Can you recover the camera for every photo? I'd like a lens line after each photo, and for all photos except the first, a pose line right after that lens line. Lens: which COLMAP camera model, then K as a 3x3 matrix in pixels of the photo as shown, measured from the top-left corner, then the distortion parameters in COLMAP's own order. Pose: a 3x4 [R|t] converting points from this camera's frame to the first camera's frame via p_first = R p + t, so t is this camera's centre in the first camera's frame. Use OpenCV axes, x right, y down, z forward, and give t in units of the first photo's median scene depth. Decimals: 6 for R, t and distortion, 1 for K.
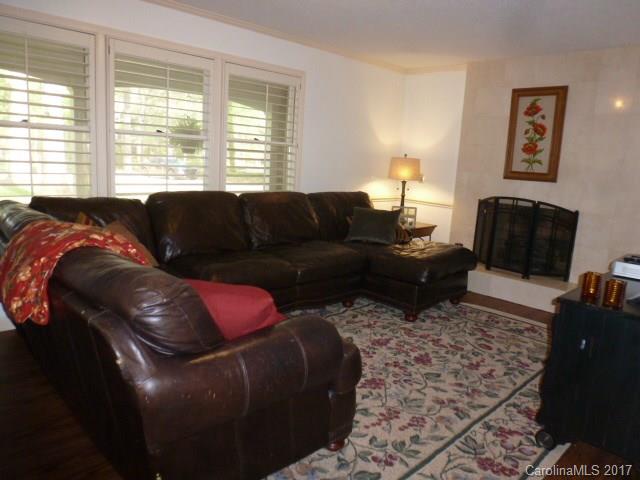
lens RADIAL K [[459.3, 0, 319.8], [0, 459.3, 239.4], [0, 0, 1]] dist [-0.069026, 0.021995]
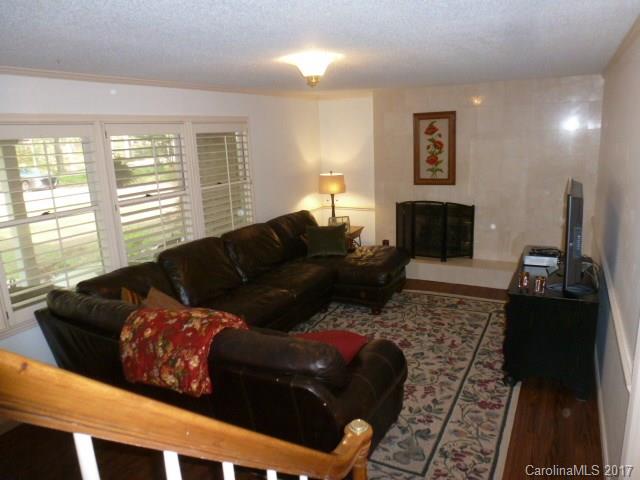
lens RADIAL K [[459.3, 0, 320.9], [0, 459.3, 239.9], [0, 0, 1]] dist [-0.069026, 0.021995]
pose [[0.947823, -0.163794, 0.273500, -0.268910], [0.149672, 0.986120, 0.071876, -0.144162], [-0.281477, -0.027191, 0.959183, -0.185073]]
